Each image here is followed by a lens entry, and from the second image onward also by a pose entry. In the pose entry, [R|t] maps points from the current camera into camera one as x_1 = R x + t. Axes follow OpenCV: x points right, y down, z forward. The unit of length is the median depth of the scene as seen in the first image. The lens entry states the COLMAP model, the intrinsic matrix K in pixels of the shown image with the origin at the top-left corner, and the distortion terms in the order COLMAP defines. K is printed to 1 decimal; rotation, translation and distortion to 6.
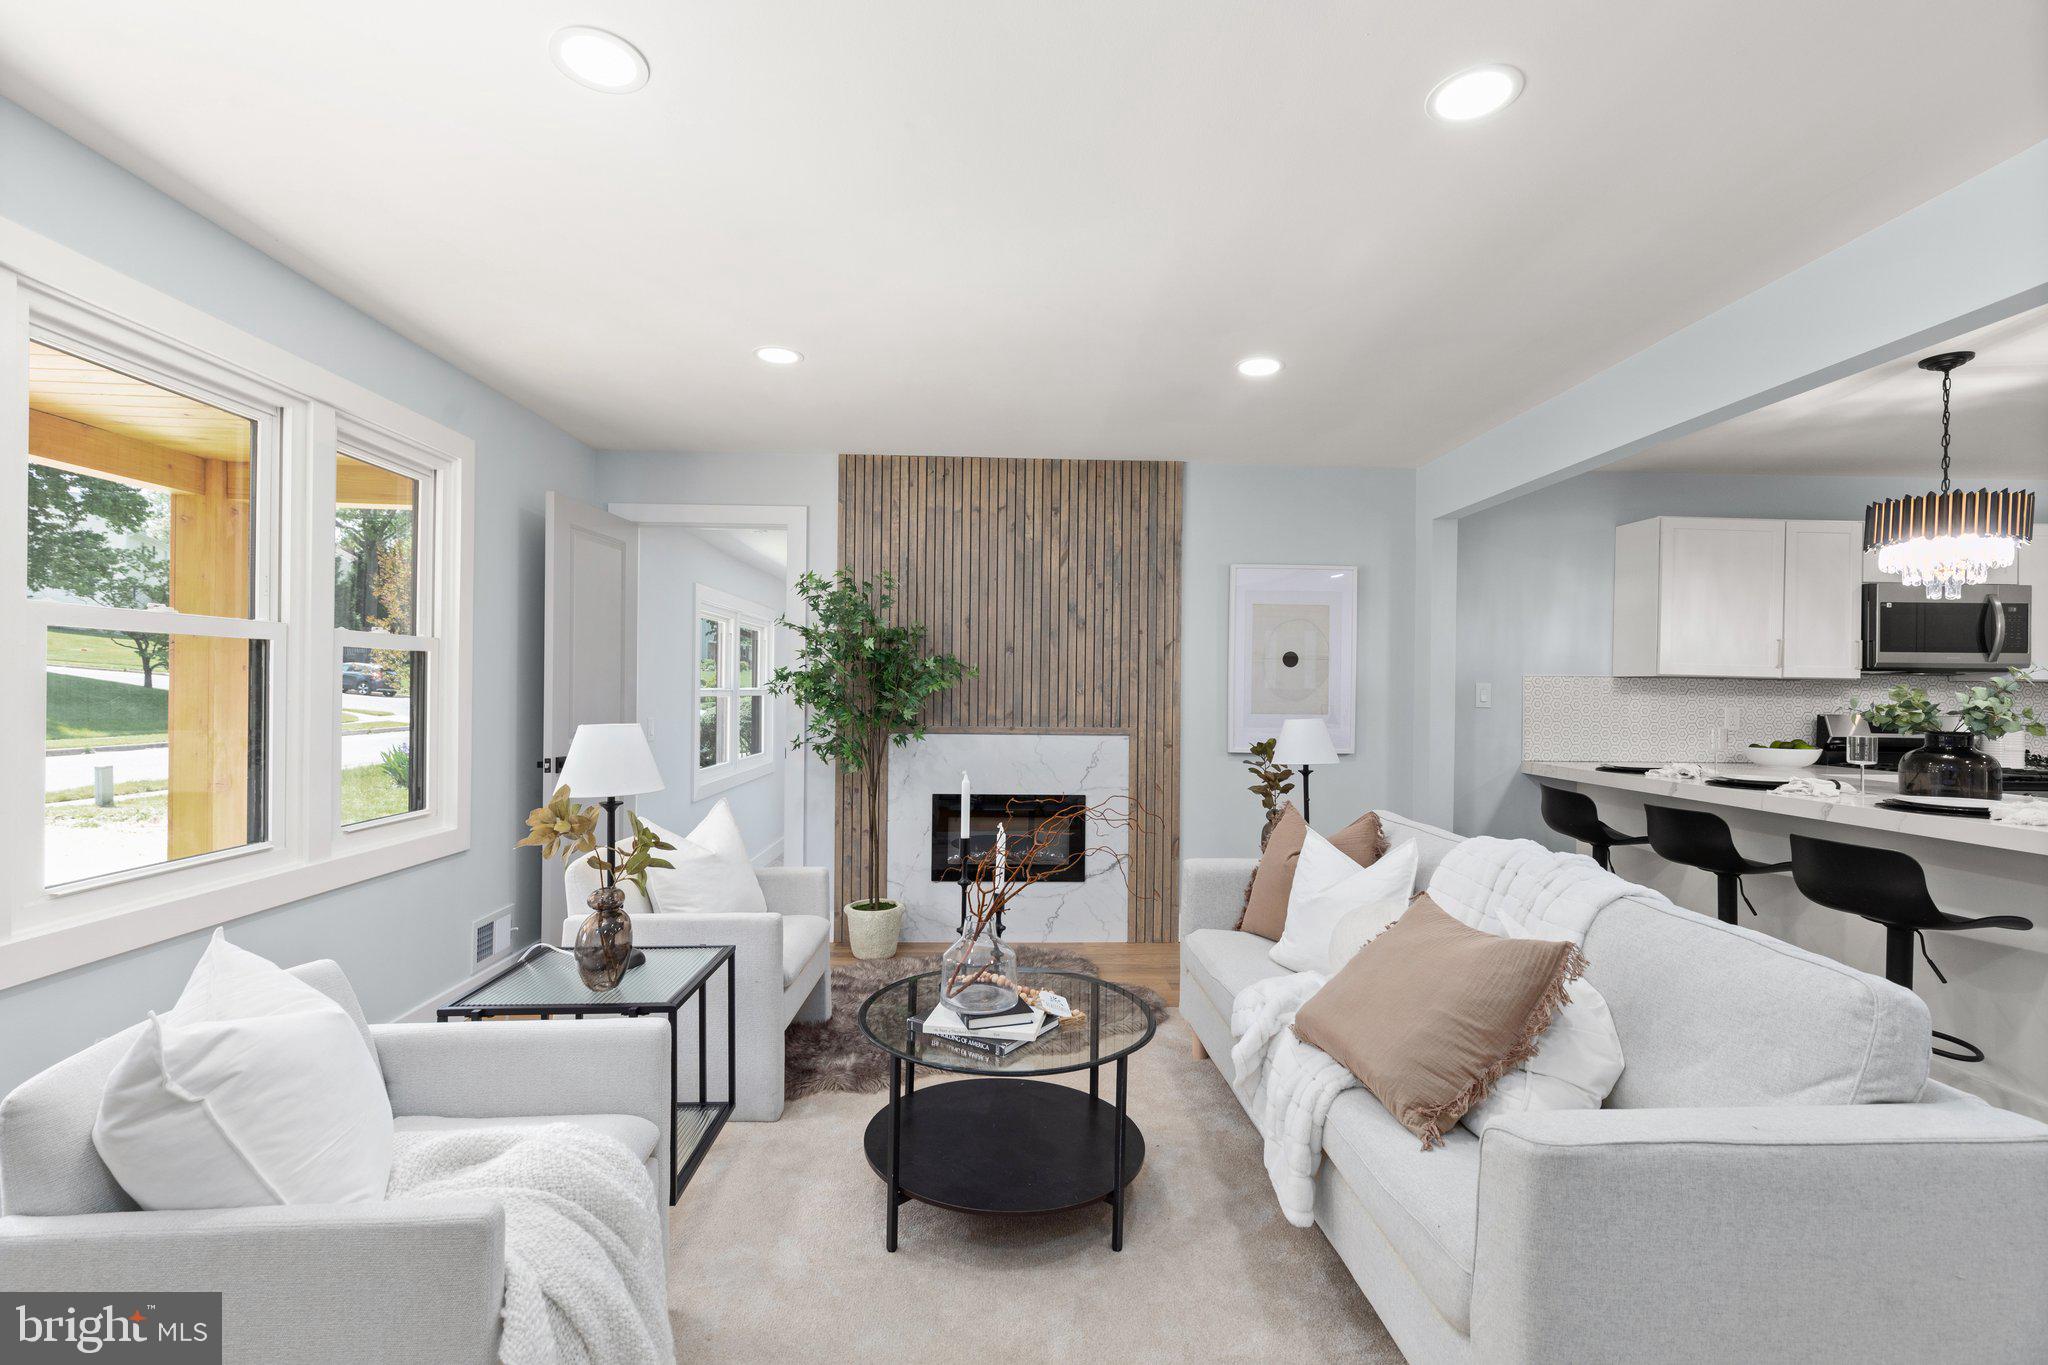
lens RADIAL K [[921.2, 0, 1023.8], [0, 921.2, 685.1], [0, 0, 1]] dist [0.008482, -0.000198]
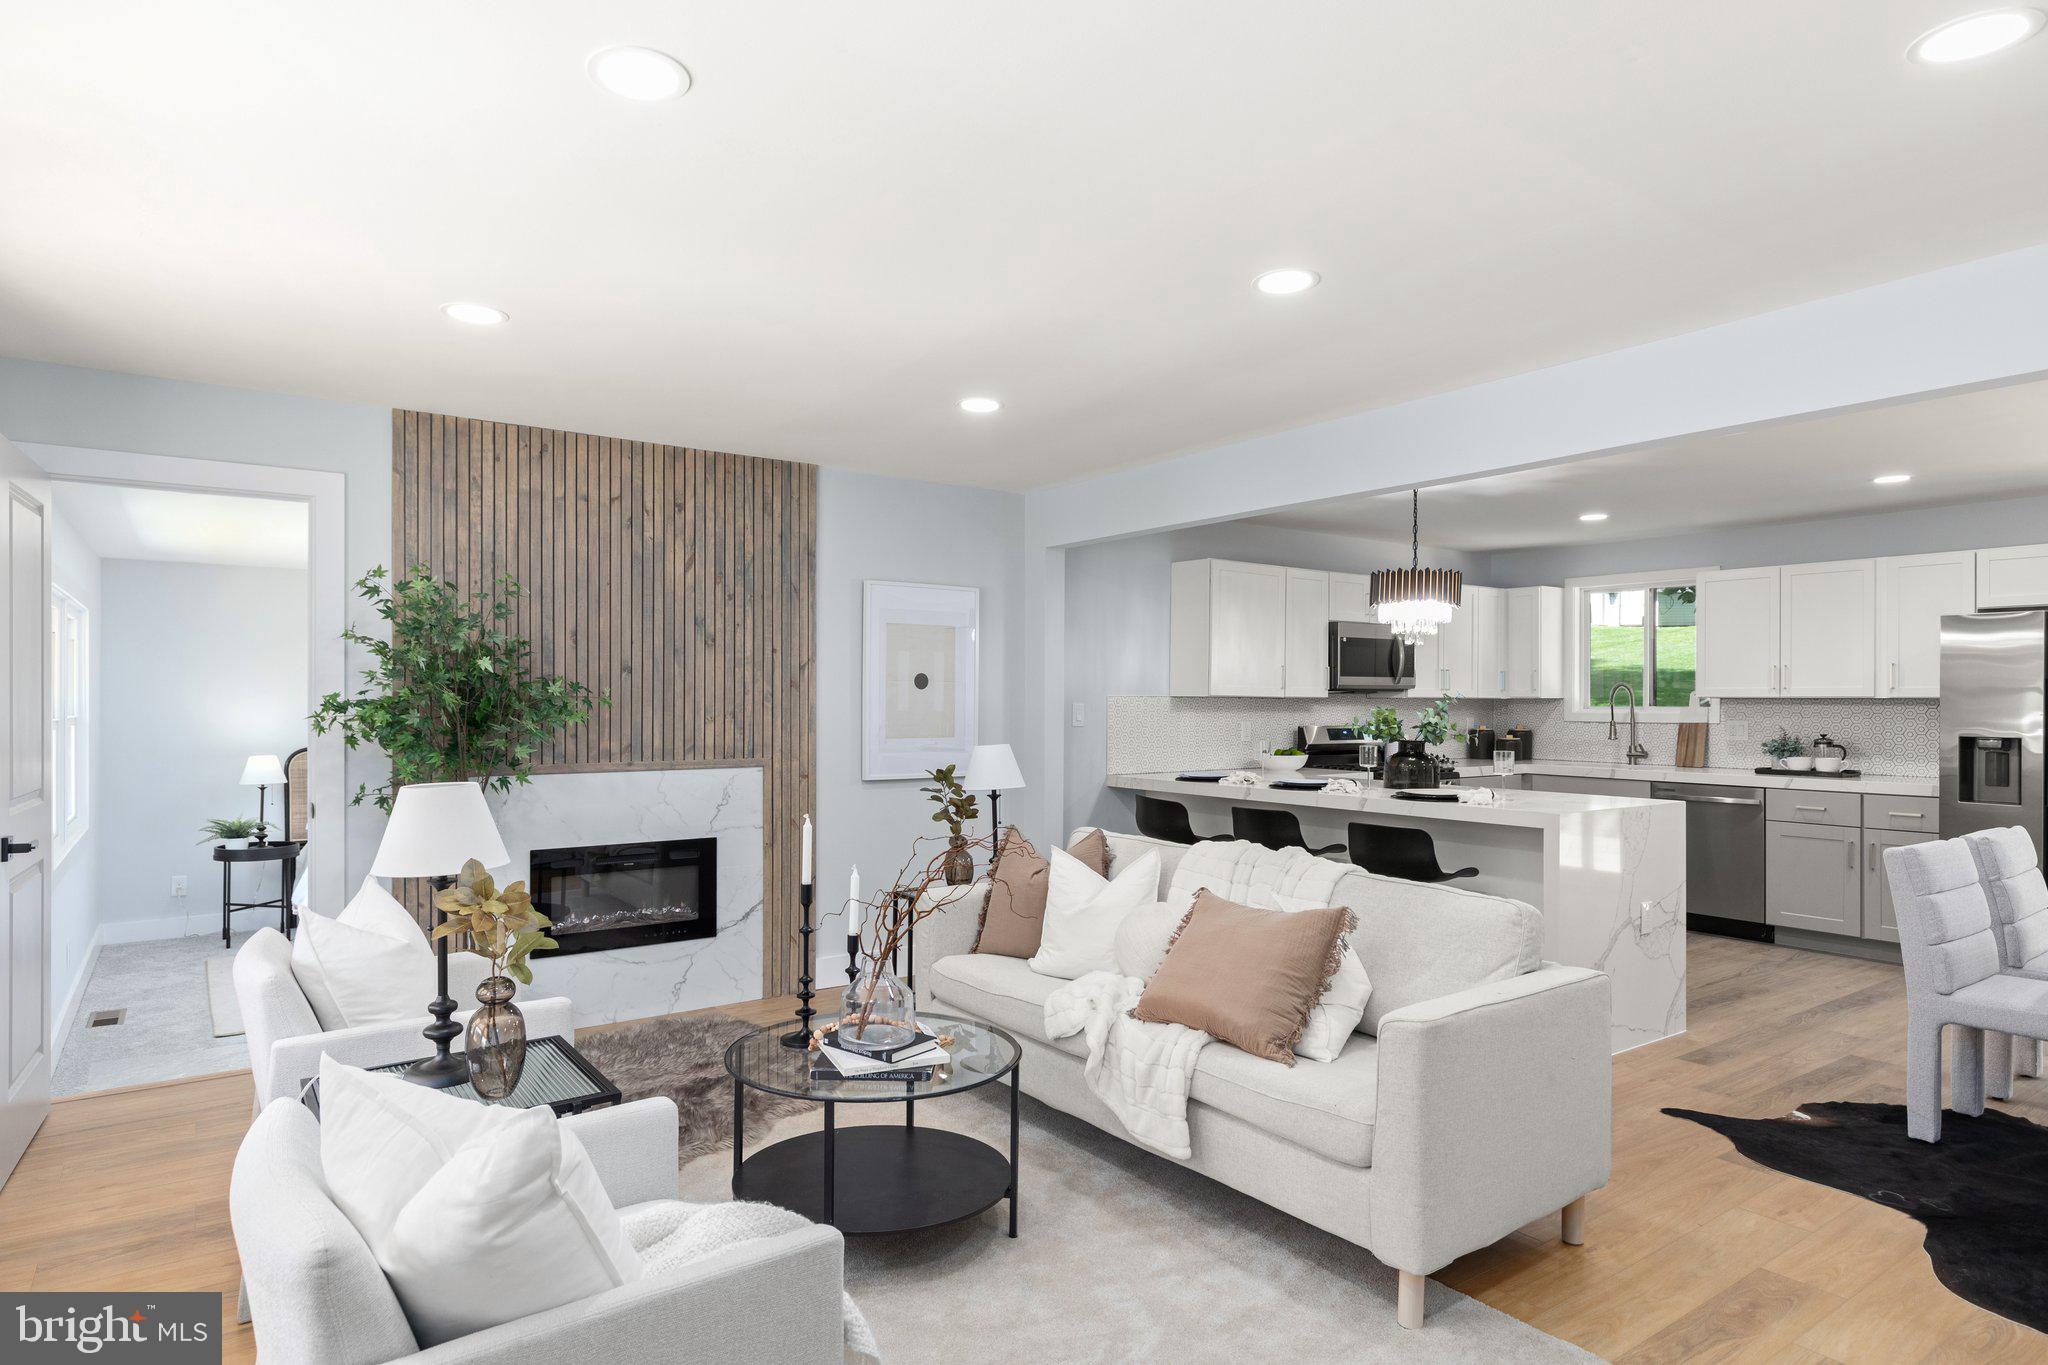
lens RADIAL K [[1155.8, 0, 1022.0], [0, 1155.8, 700.4], [0, 0, 1]] dist [0.003888, 0.000394]
pose [[0.833025, -0.009124, 0.553161, -0.296492], [0.003843, 0.999935, 0.010706, -0.020627], [-0.553222, -0.006793, 0.833006, -0.069841]]
